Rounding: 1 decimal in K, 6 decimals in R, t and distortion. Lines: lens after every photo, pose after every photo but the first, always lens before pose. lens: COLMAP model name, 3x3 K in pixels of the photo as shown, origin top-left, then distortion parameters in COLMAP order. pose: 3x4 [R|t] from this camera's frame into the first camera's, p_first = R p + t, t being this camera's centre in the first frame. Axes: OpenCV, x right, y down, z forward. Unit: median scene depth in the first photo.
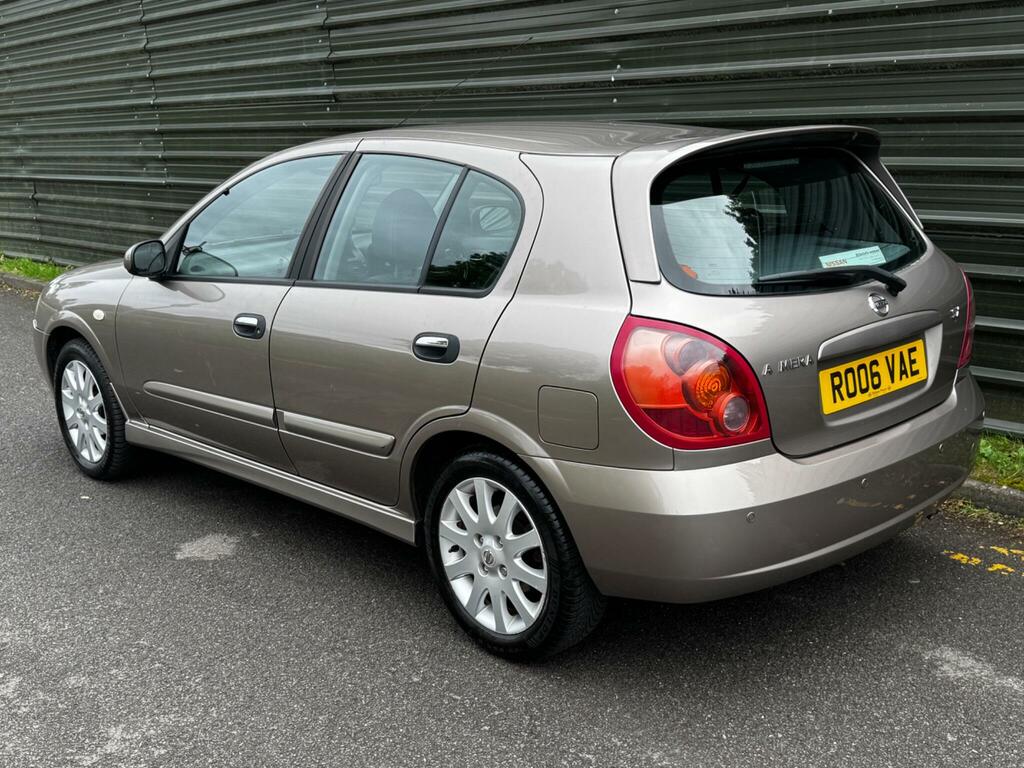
lens RADIAL K [[1158.5, 0, 514.0], [0, 1158.5, 386.6], [0, 0, 1]] dist [0.209902, -0.485701]
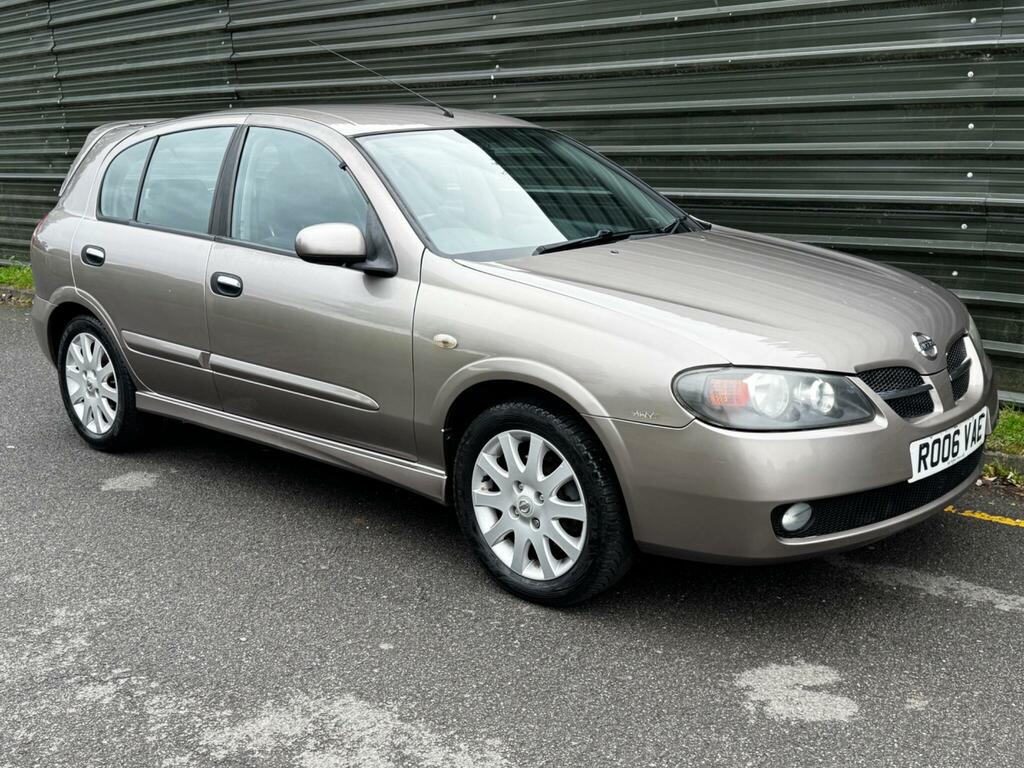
lens RADIAL K [[1125.0, 0, 513.2], [0, 1125.0, 388.0], [0, 0, 1]] dist [0.193839, -0.436260]
pose [[0.995741, -0.008263, 0.091823, 0.001858], [0.009384, 0.999886, -0.011792, 0.069599], [-0.091715, 0.012603, 0.995706, -0.121547]]
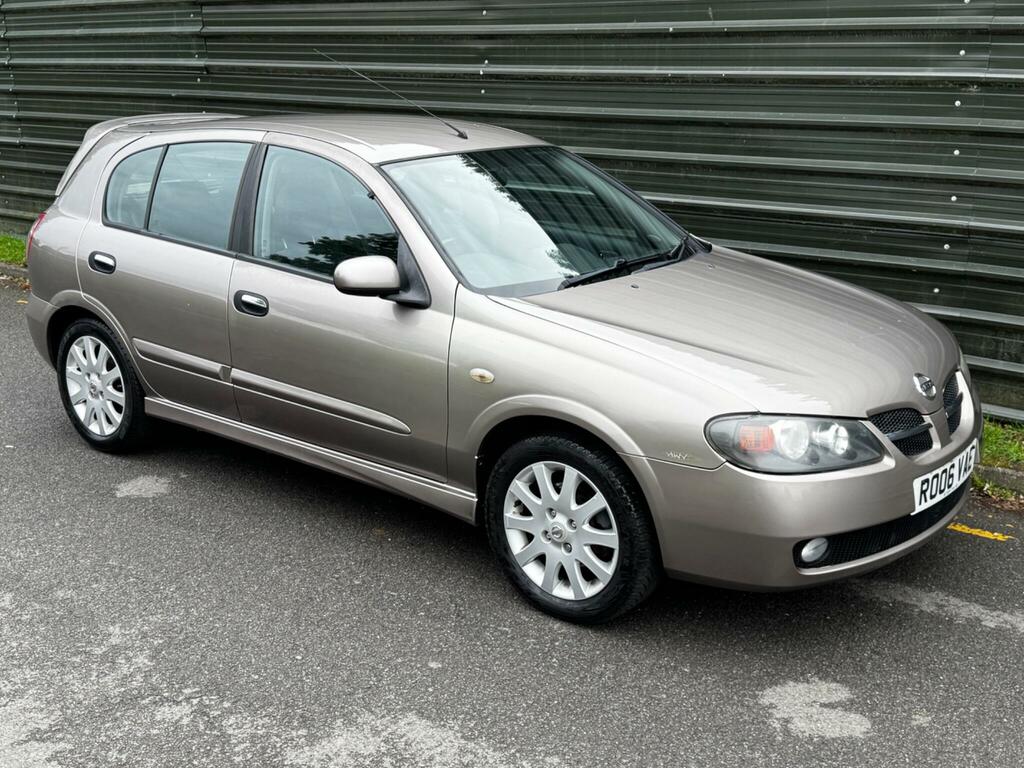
lens RADIAL K [[1183.9, 0, 507.6], [0, 1183.9, 381.0], [0, 0, 1]] dist [0.207943, -0.482423]
pose [[0.988514, -0.004749, 0.151054, -0.094561], [0.000190, 0.999544, 0.030179, -0.000764], [-0.151129, -0.029803, 0.988065, -0.214396]]
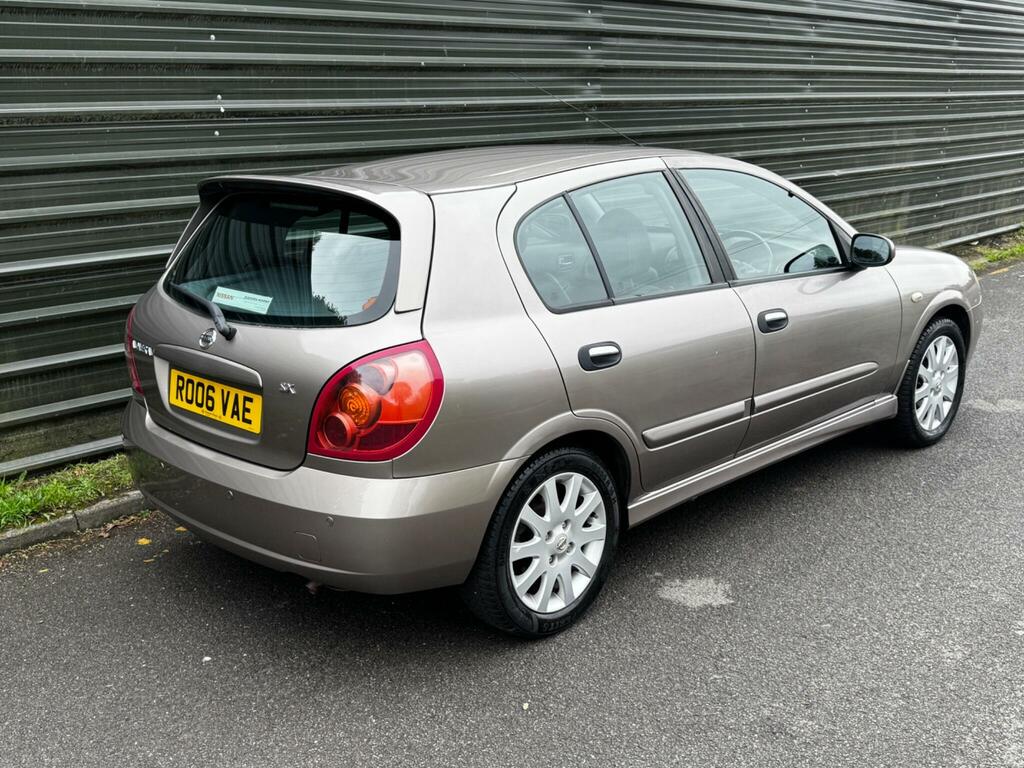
lens RADIAL K [[1060.2, 0, 503.7], [0, 1060.2, 392.0], [0, 0, 1]] dist [0.181423, -0.390451]
pose [[-0.043067, -0.227135, 0.972911, -1.141593], [0.260128, 0.937677, 0.230424, -0.273294], [-0.964613, 0.263005, 0.018701, 1.180543]]
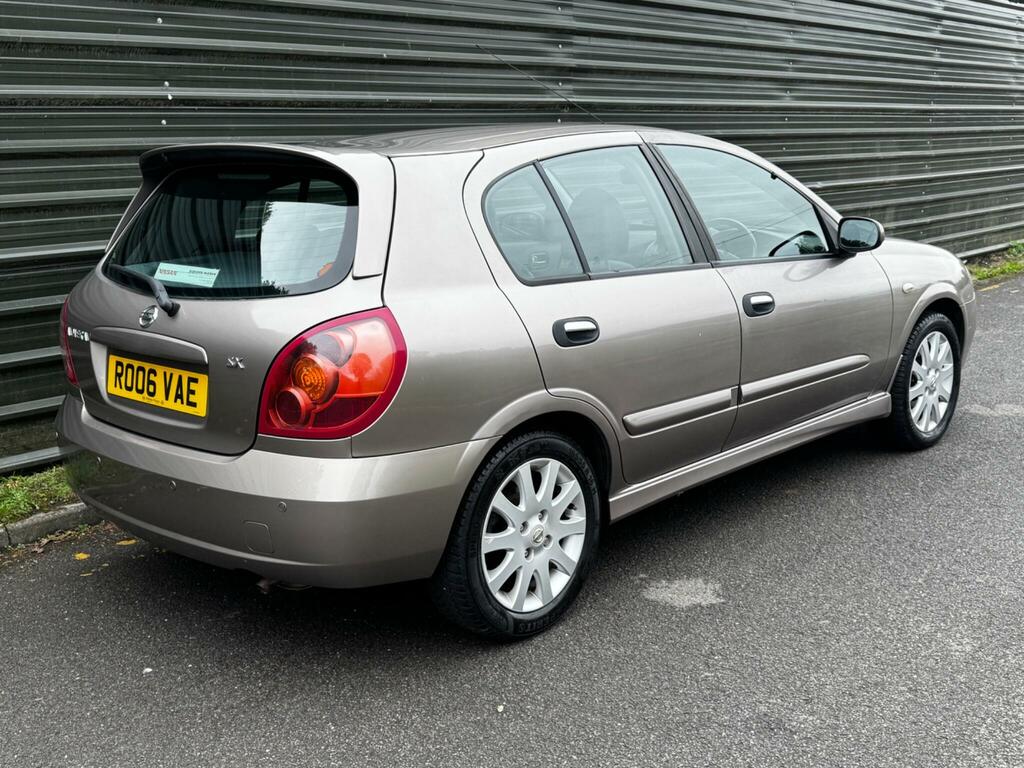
lens RADIAL K [[1110.8, 0, 510.9], [0, 1110.8, 387.2], [0, 0, 1]] dist [0.185216, -0.406755]
pose [[-0.074392, -0.178076, 0.981201, -1.127550], [0.266670, 0.944543, 0.191641, -0.217834], [-0.960913, 0.275913, -0.022779, 1.191249]]
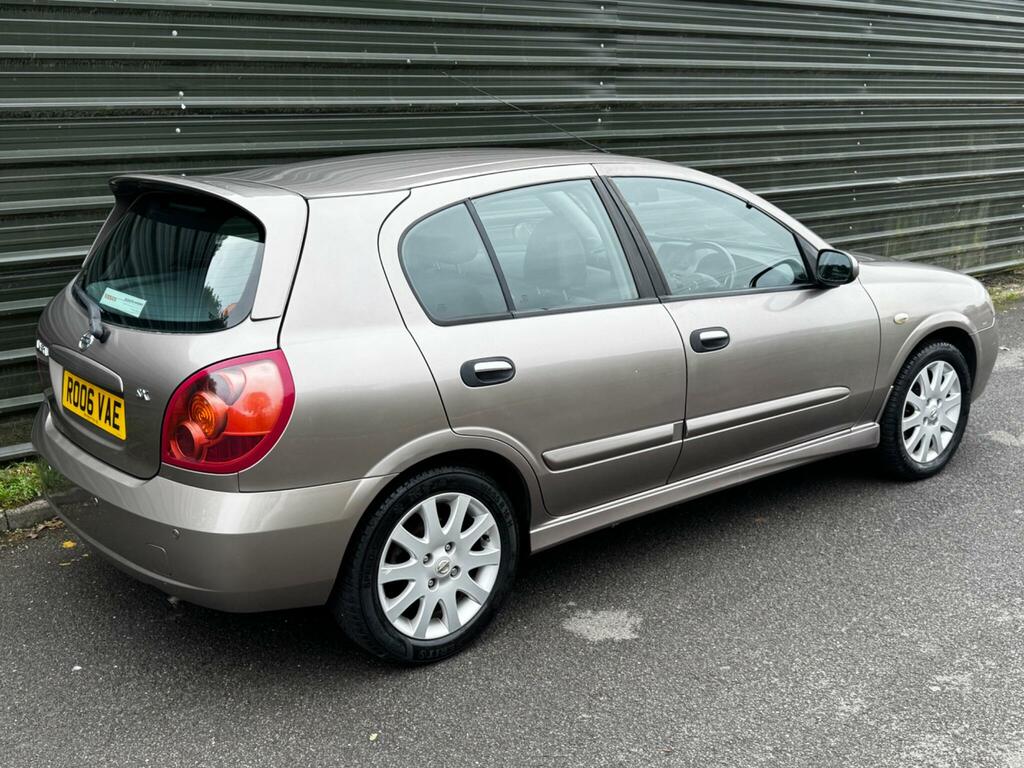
lens RADIAL K [[1111.2, 0, 521.4], [0, 1111.2, 388.8], [0, 0, 1]] dist [0.186832, -0.415374]
pose [[0.051635, -0.217585, 0.974675, -1.139667], [0.246327, 0.948597, 0.198714, -0.234998], [-0.967810, 0.229829, 0.102578, 1.008646]]
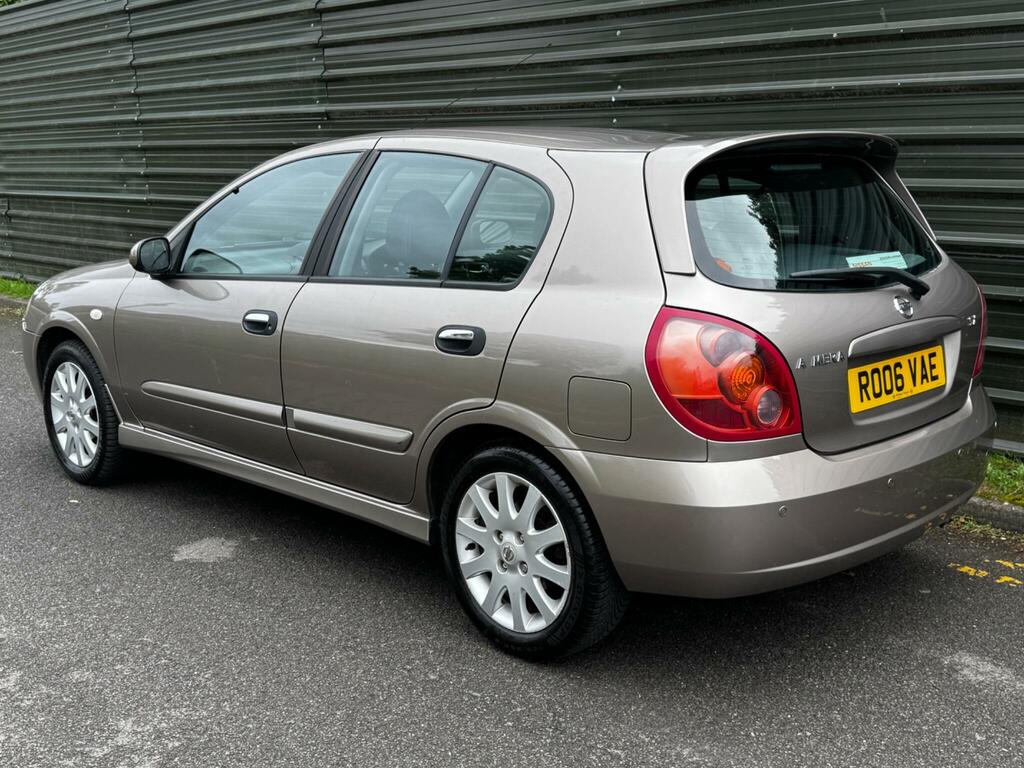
lens RADIAL K [[1158.3, 0, 516.3], [0, 1158.3, 384.9], [0, 0, 1]] dist [0.209205, -0.483242]
pose [[0.999010, 0.022296, 0.038505, -0.046527], [-0.020817, 0.999046, -0.038398, 0.034051], [-0.039324, 0.037558, 0.998520, 0.007837]]
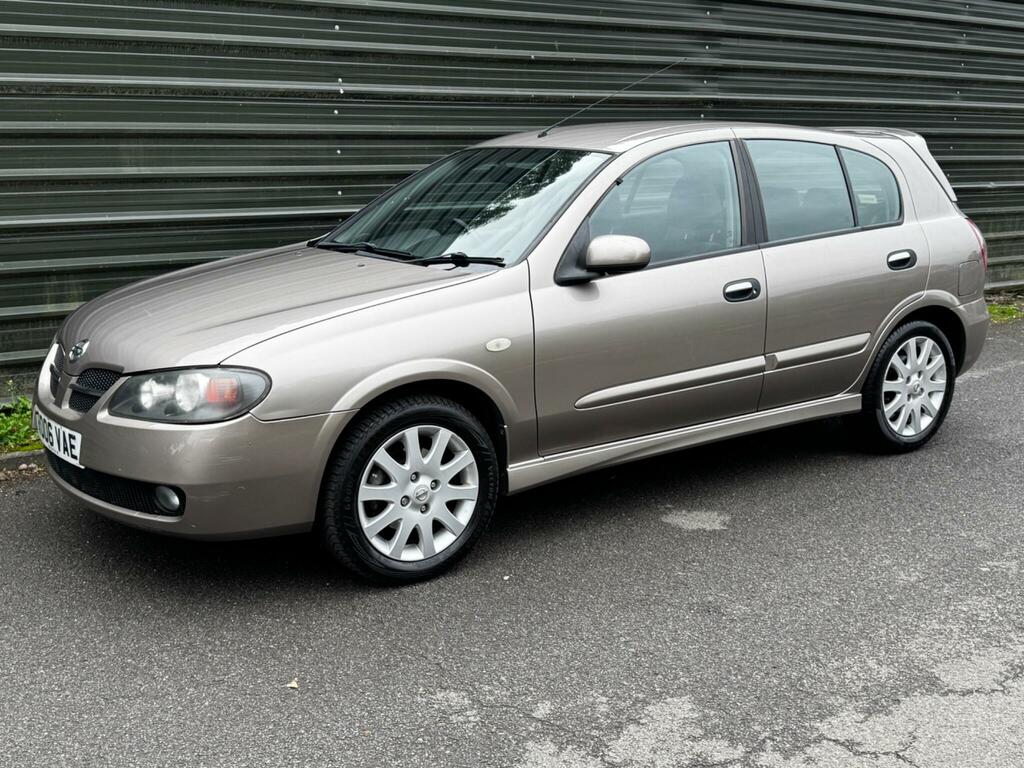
lens RADIAL K [[1135.2, 0, 520.4], [0, 1135.2, 390.0], [0, 0, 1]] dist [0.194195, -0.447650]
pose [[0.133474, -0.183359, 0.973943, -1.347014], [0.231200, 0.961381, 0.149309, -0.173748], [-0.963707, 0.205247, 0.170712, 1.032577]]
